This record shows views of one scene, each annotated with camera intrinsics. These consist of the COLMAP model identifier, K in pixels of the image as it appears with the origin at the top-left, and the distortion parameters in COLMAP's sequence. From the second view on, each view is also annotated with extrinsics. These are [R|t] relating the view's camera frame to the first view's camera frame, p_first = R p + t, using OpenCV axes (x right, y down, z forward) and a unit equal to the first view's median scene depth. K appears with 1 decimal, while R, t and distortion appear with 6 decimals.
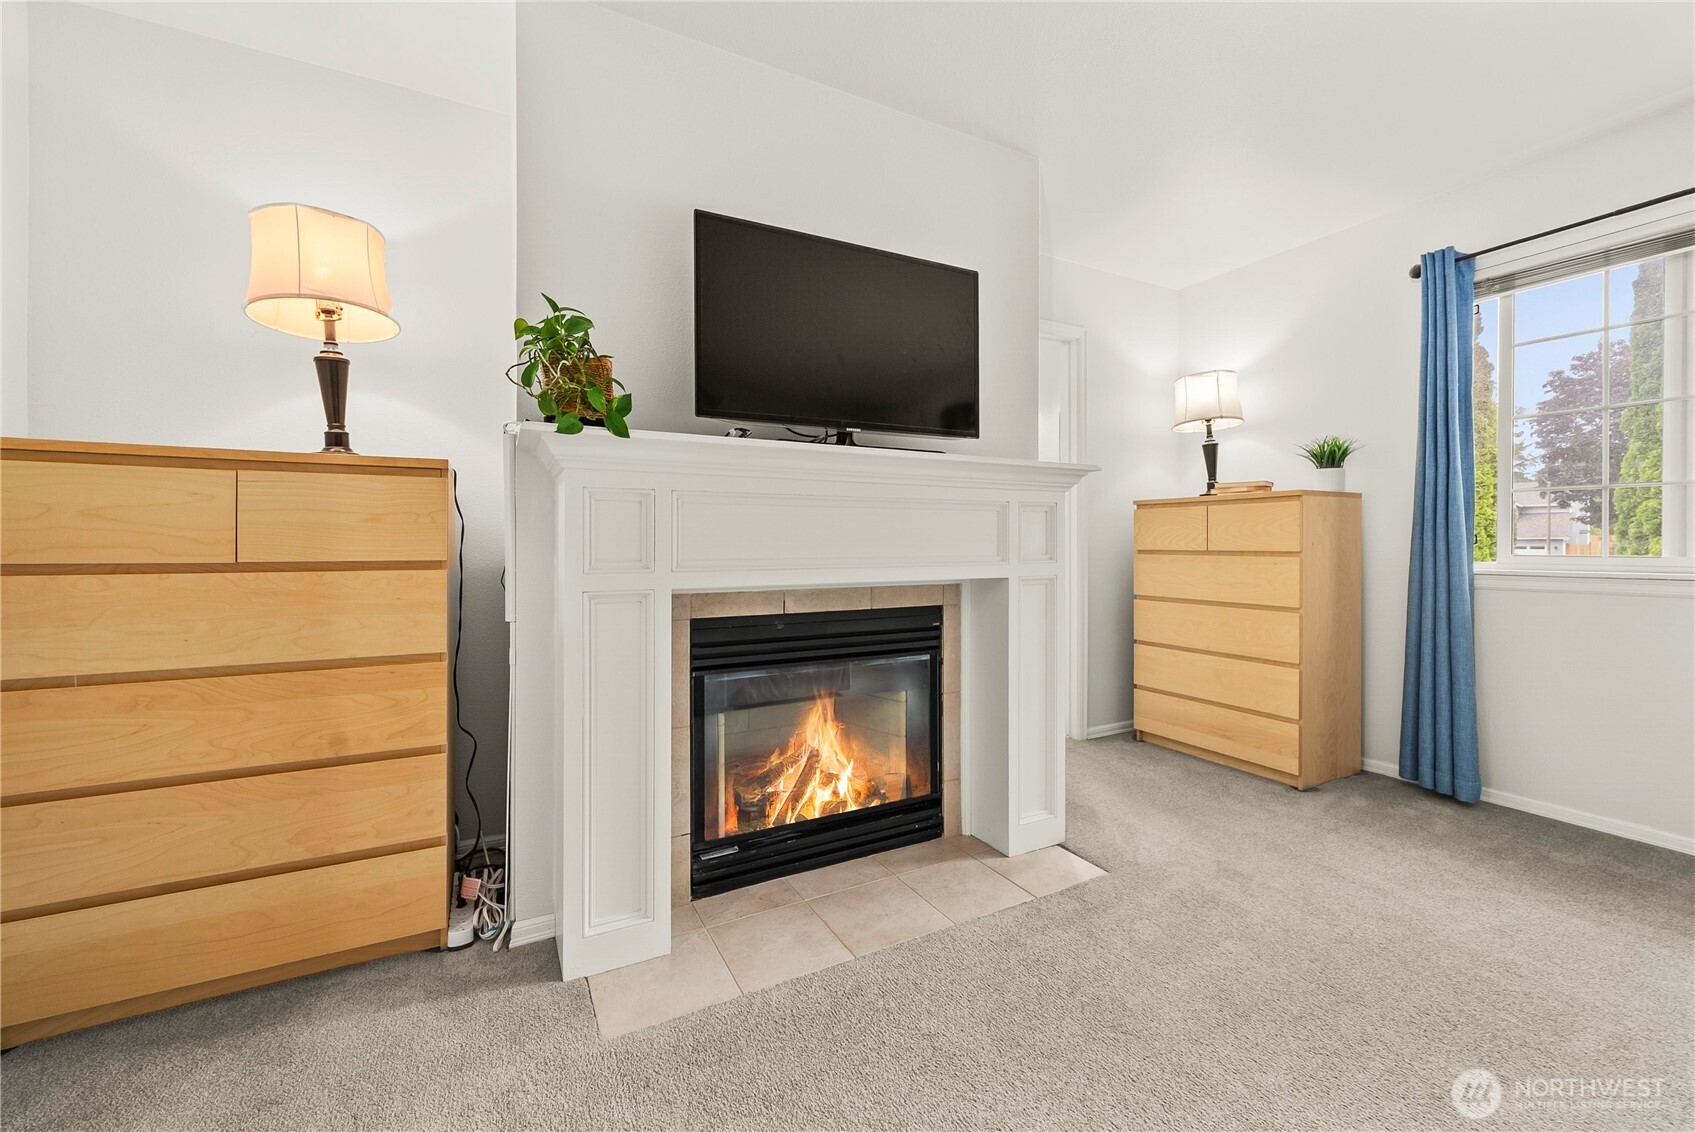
lens RADIAL K [[692.5, 0, 843.4], [0, 692.5, 534.4], [0, 0, 1]] dist [0.000928, 0.000128]
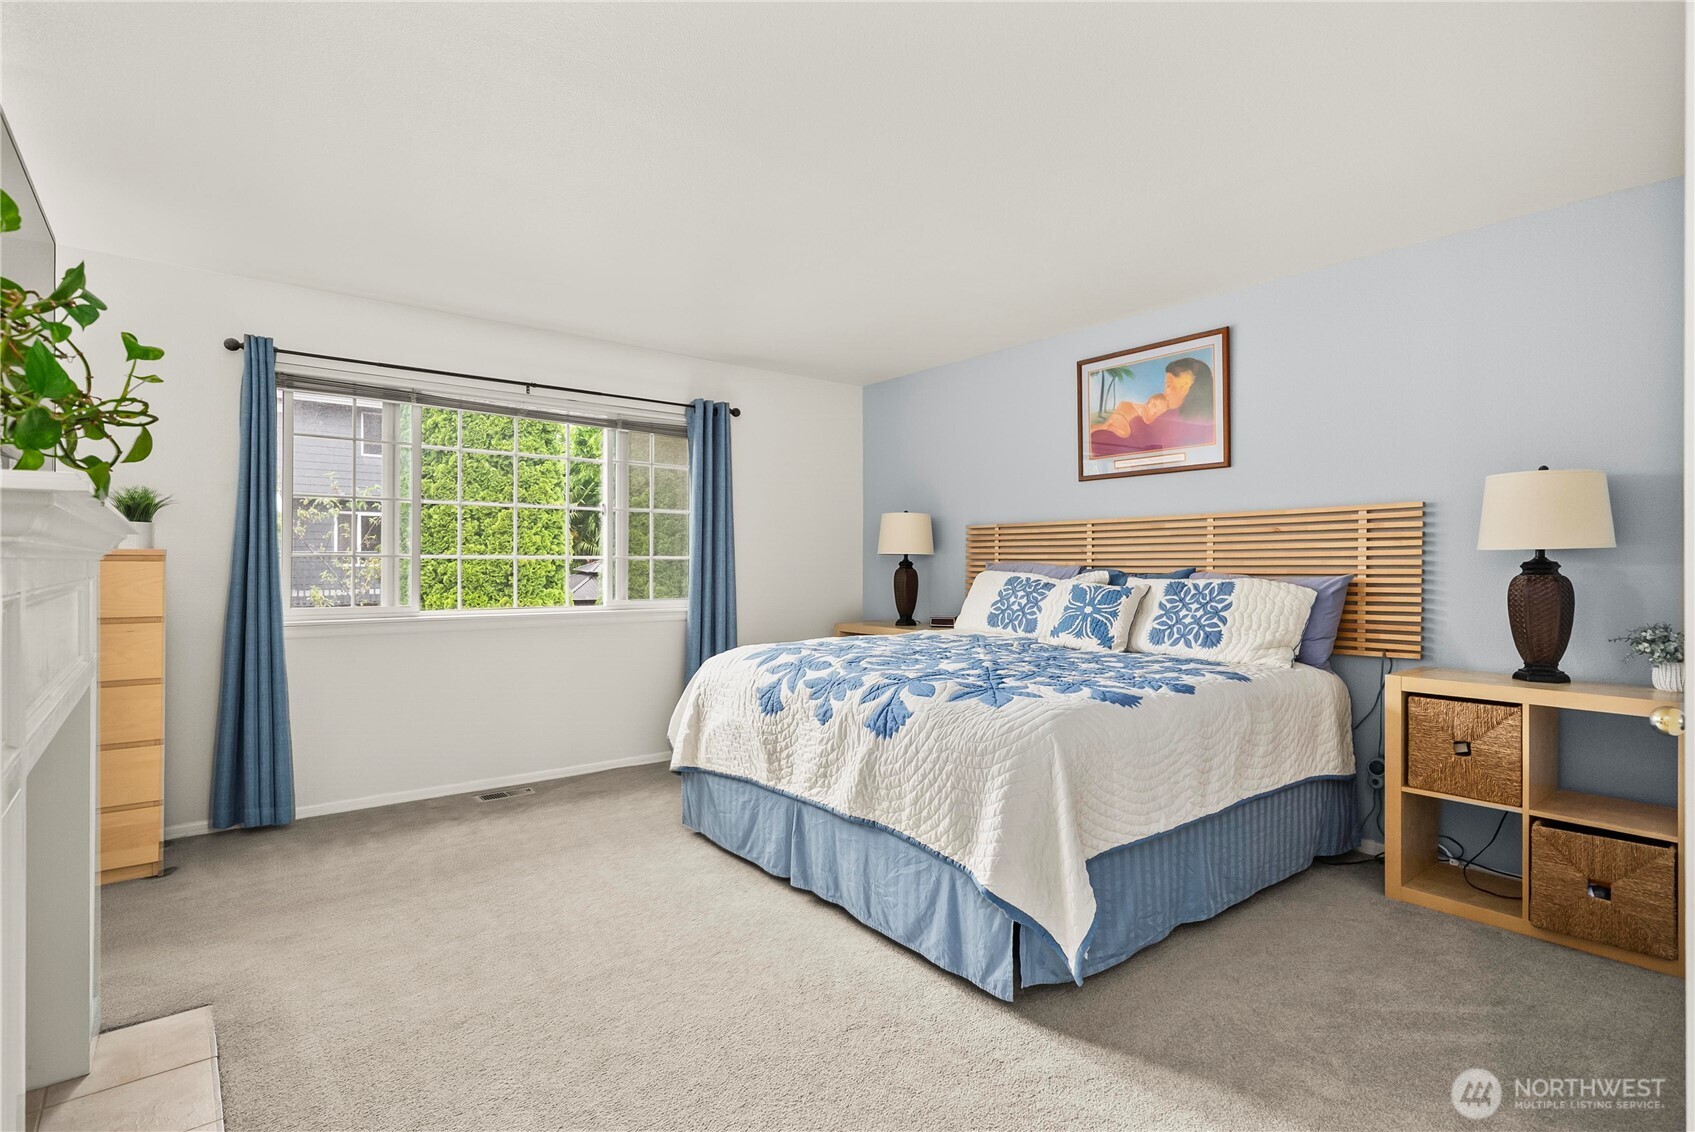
lens RADIAL K [[828.4, 0, 846.4], [0, 828.4, 568.4], [0, 0, 1]] dist [0.000837, 0.000181]
pose [[-0.194815, 0.000400, 0.980840, -0.629711], [-0.008570, 0.999961, -0.002110, -0.046720], [-0.980803, -0.008816, -0.194804, 0.344370]]
